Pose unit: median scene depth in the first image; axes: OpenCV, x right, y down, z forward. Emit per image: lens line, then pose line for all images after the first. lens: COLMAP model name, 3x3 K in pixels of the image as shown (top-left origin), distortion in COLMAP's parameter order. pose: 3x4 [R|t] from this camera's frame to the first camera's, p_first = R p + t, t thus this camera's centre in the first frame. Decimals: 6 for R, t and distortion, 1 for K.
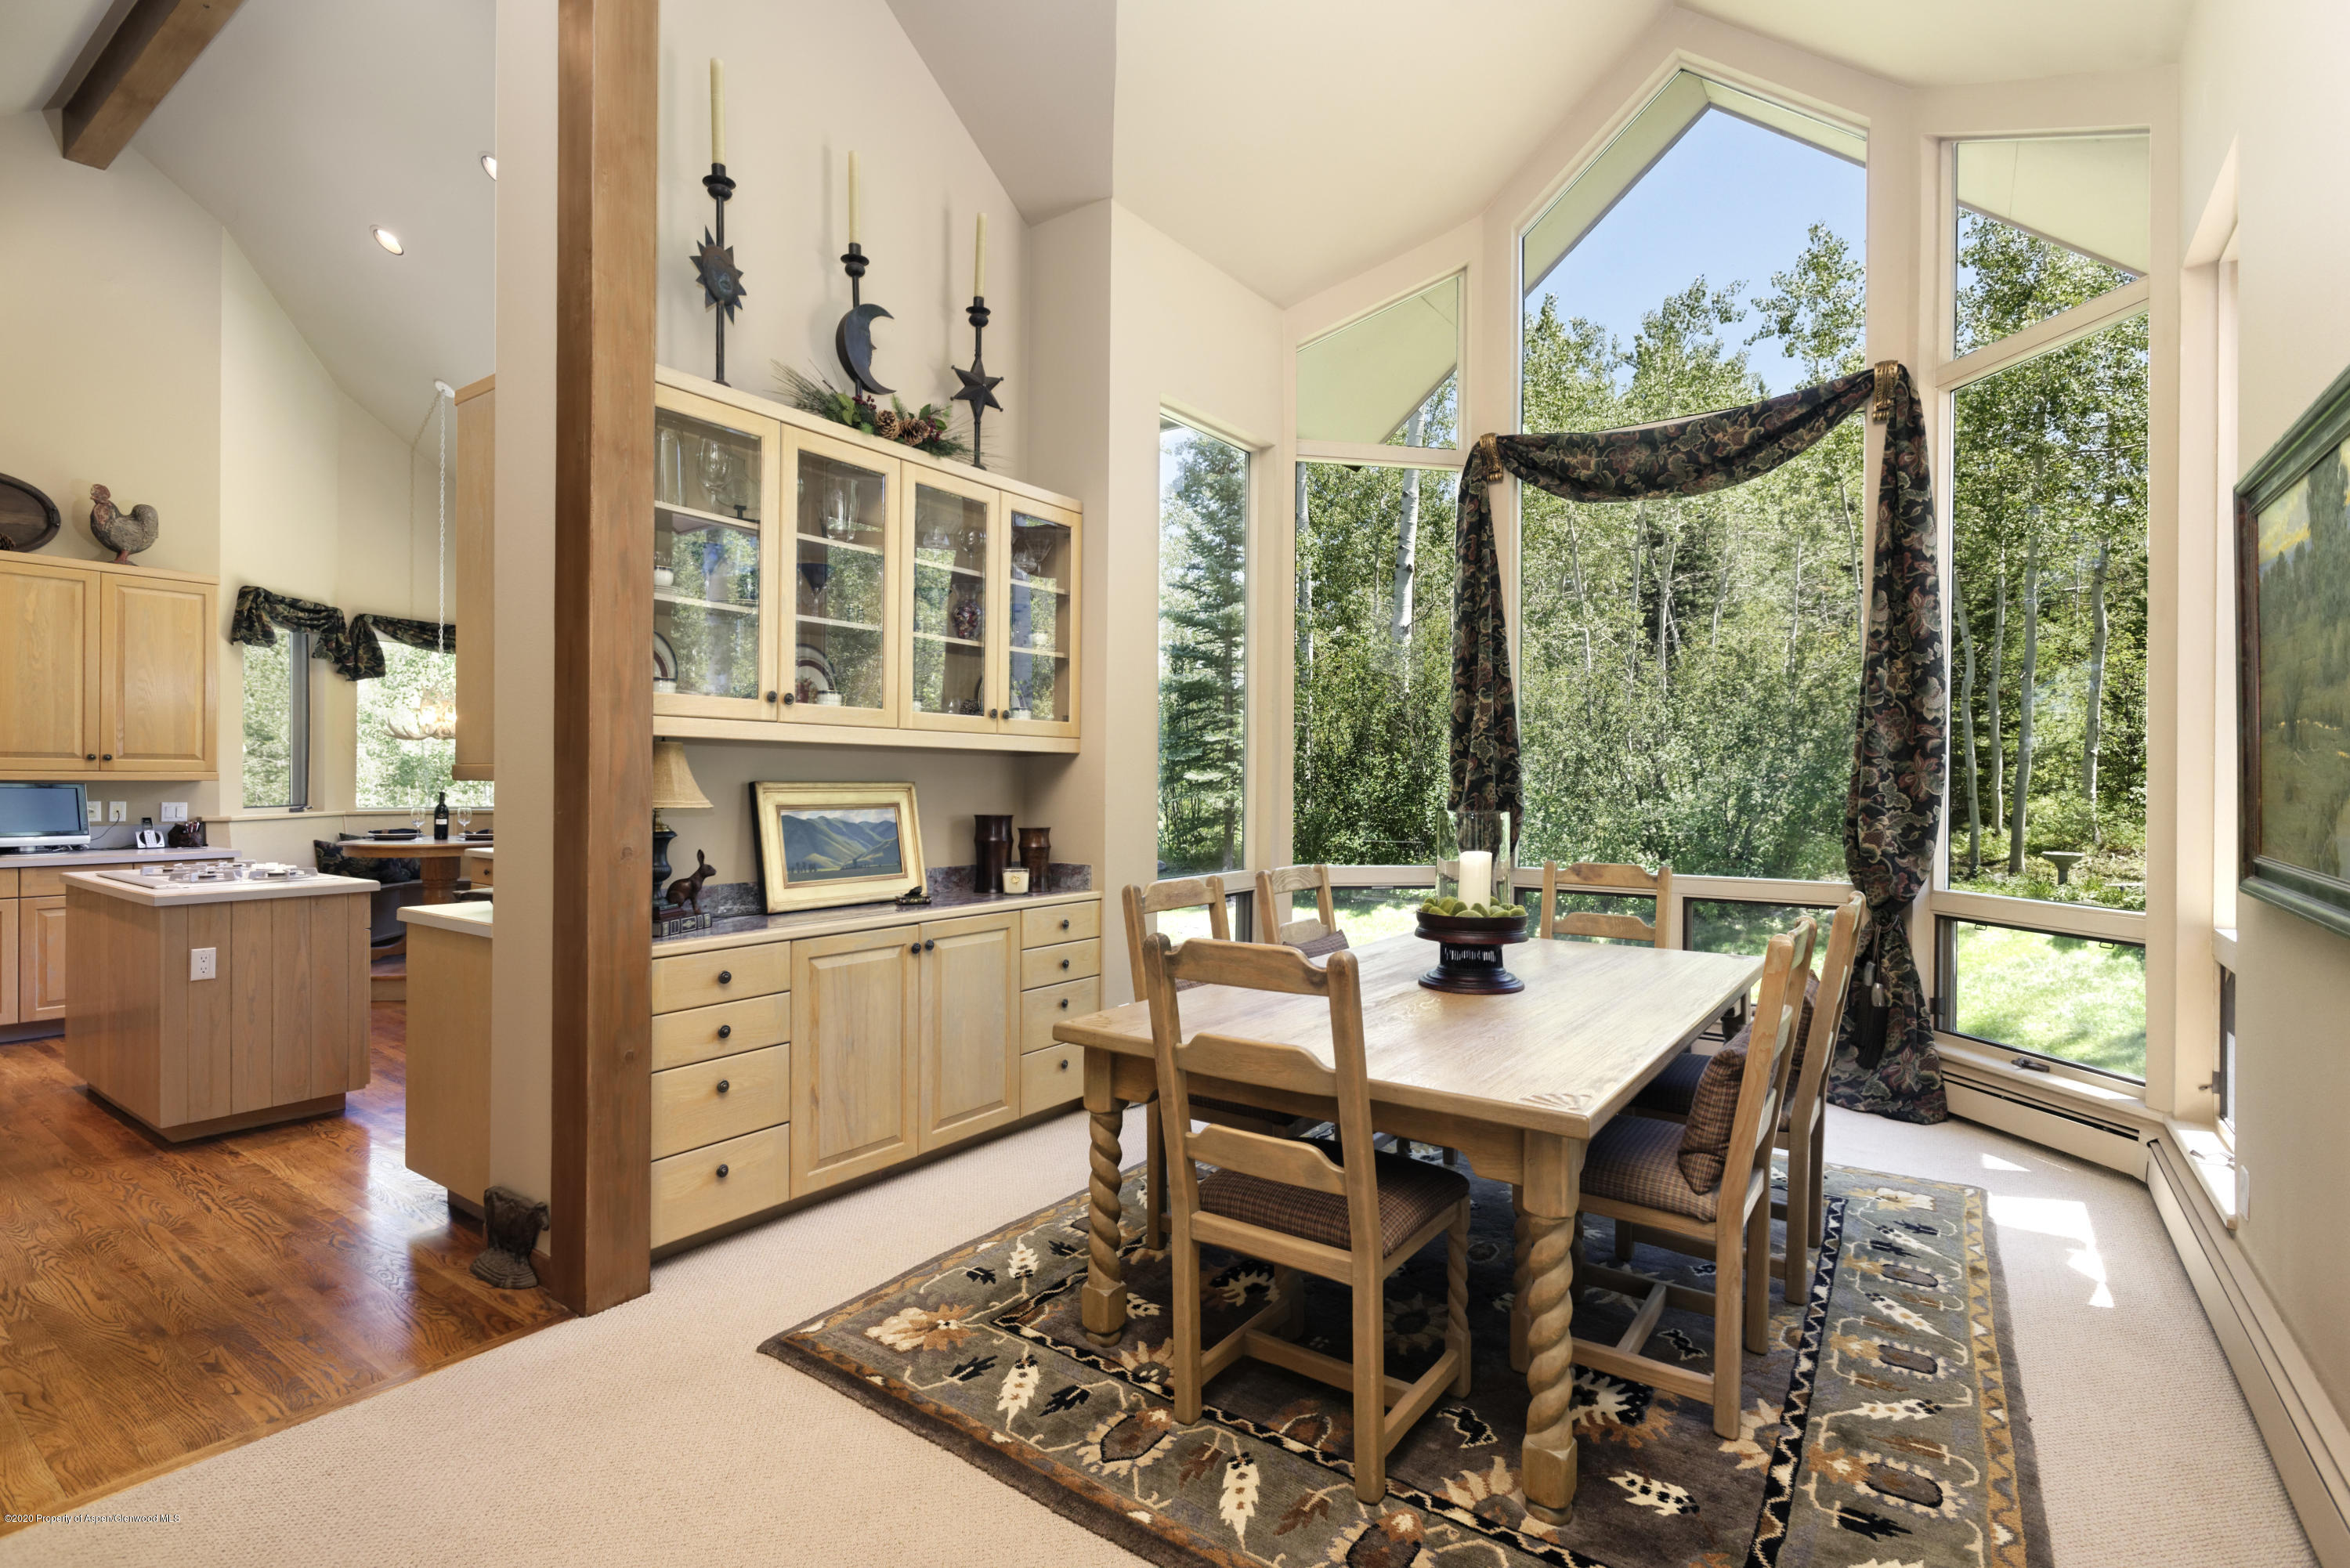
lens RADIAL K [[1118.3, 0, 1176.8], [0, 1118.3, 782.6], [0, 0, 1]] dist [-0.007570, 0.002913]
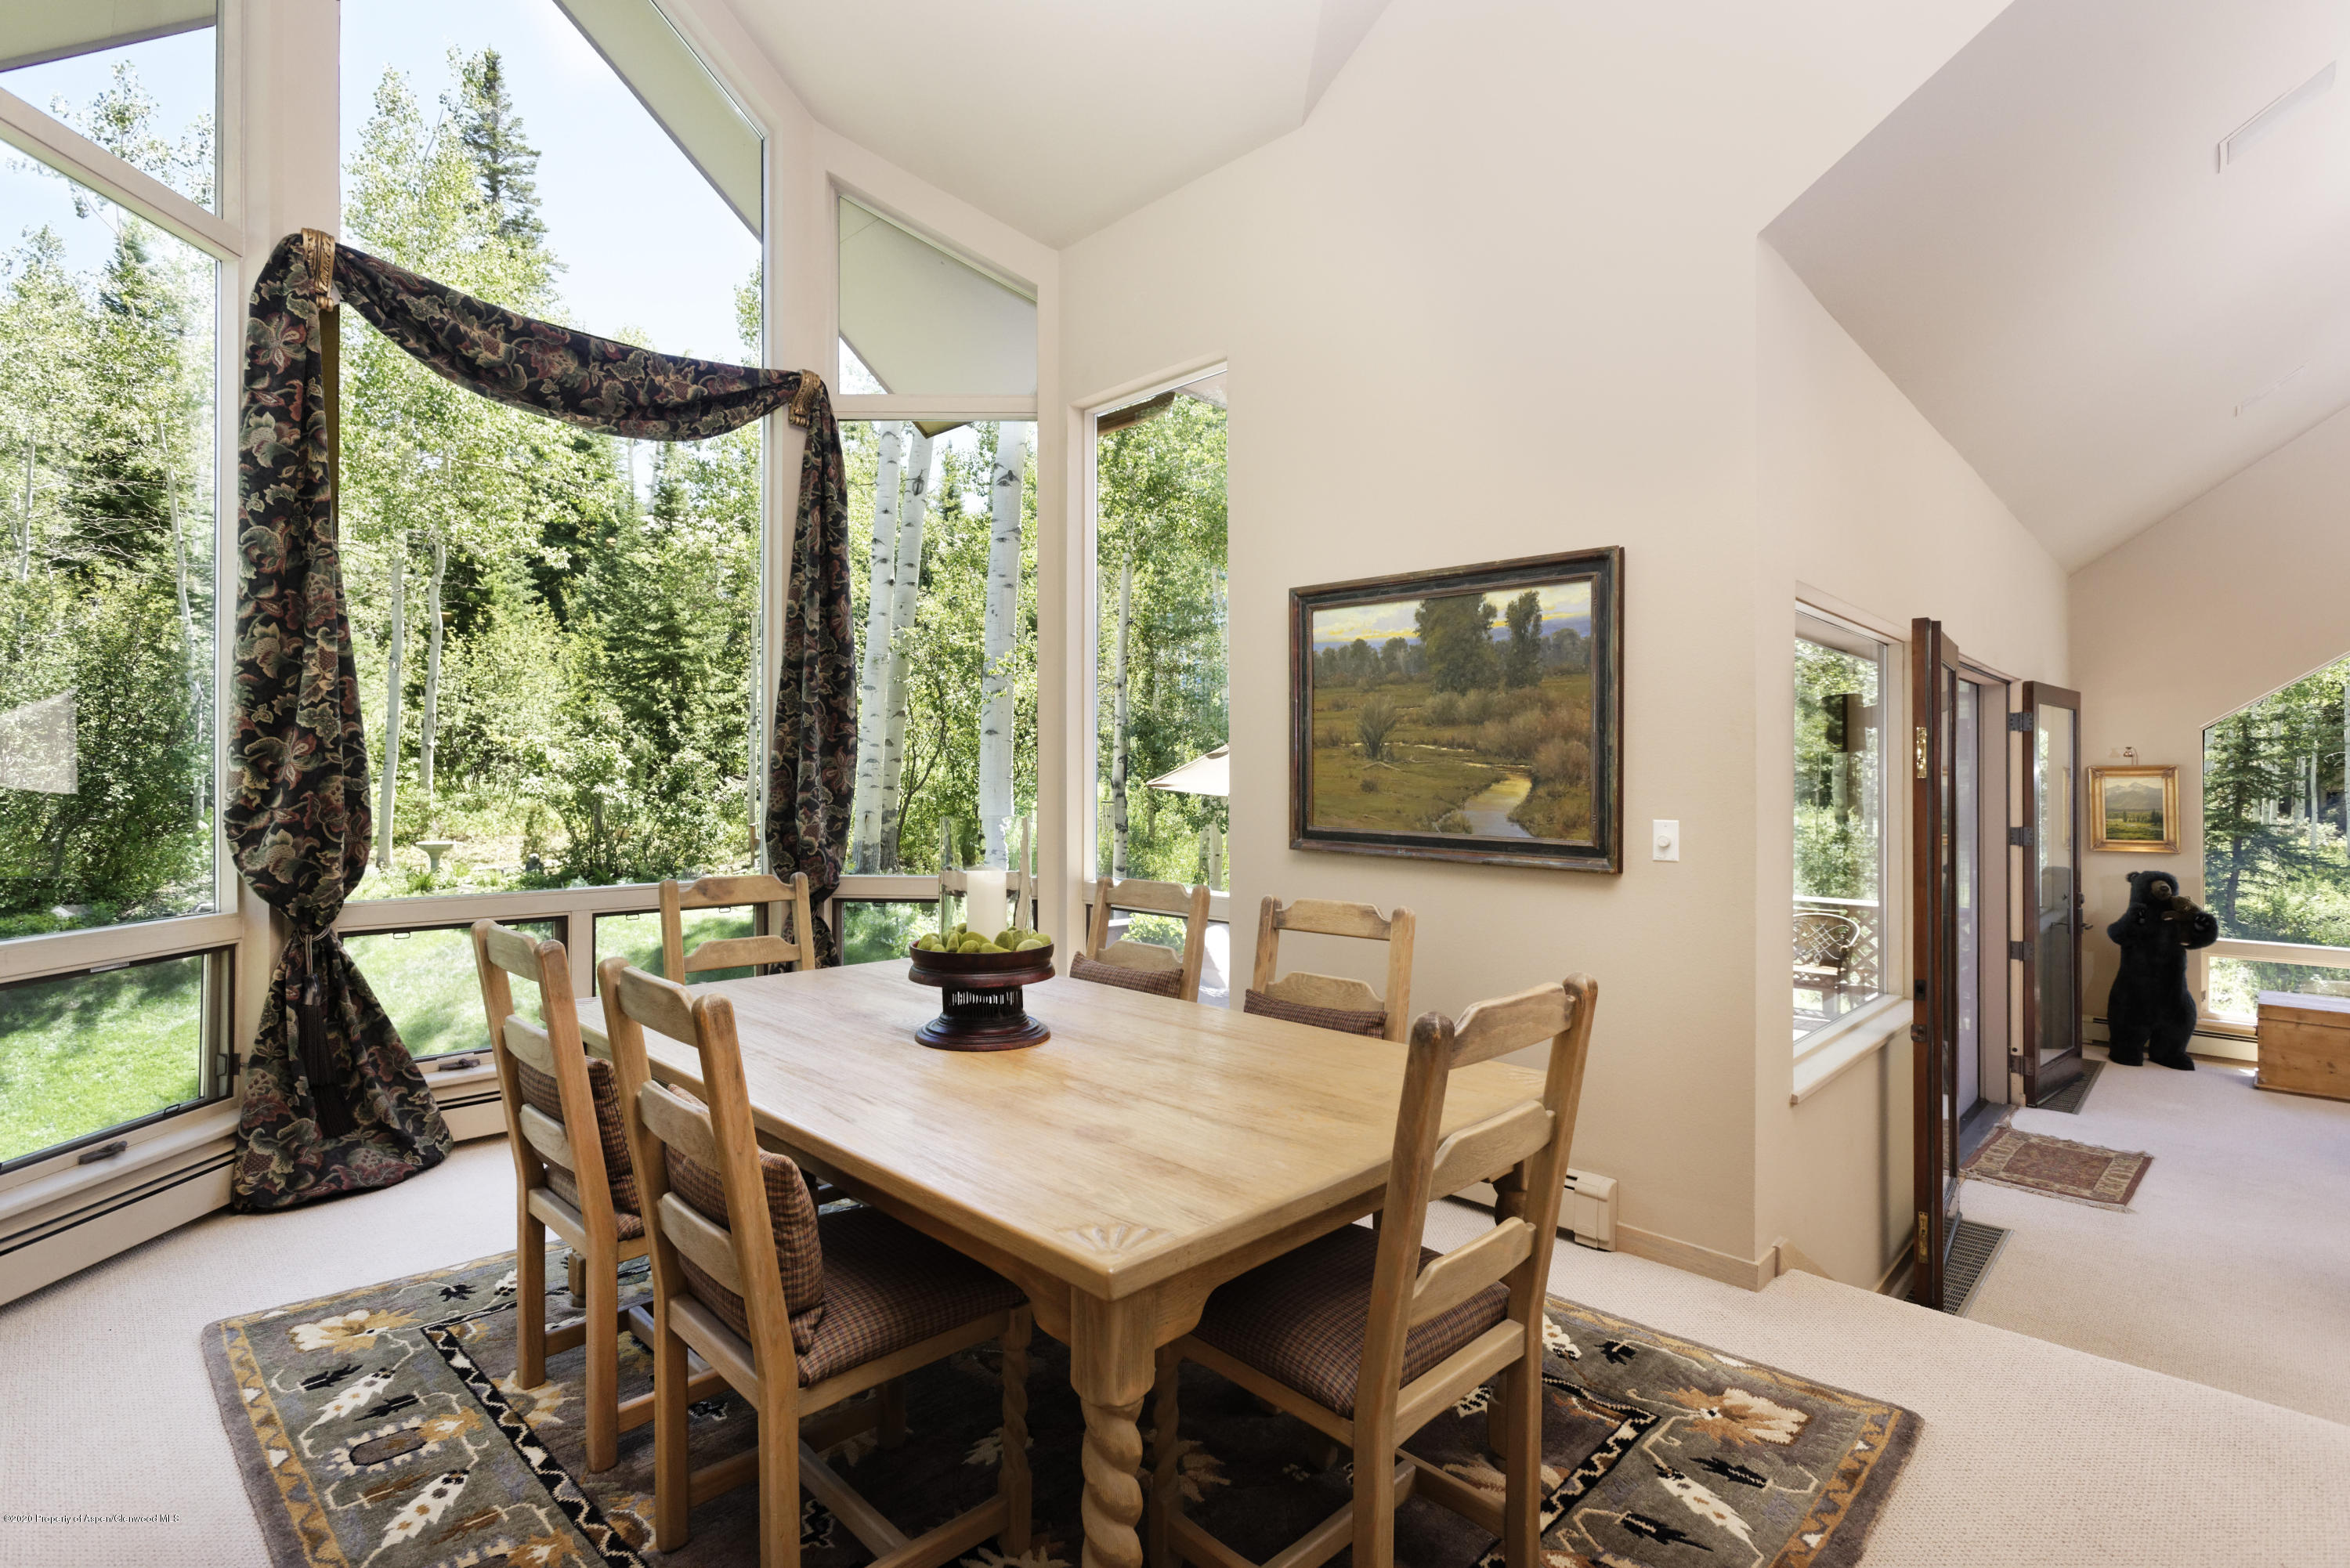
lens RADIAL K [[1118.3, 0, 1175.0], [0, 1118.3, 767.0], [0, 0, 1]] dist [-0.007570, 0.002913]
pose [[0.148065, 0.007046, 0.988953, -0.318475], [-0.005634, 0.999964, -0.006281, -0.004116], [-0.988962, -0.004642, 0.148100, 0.476616]]
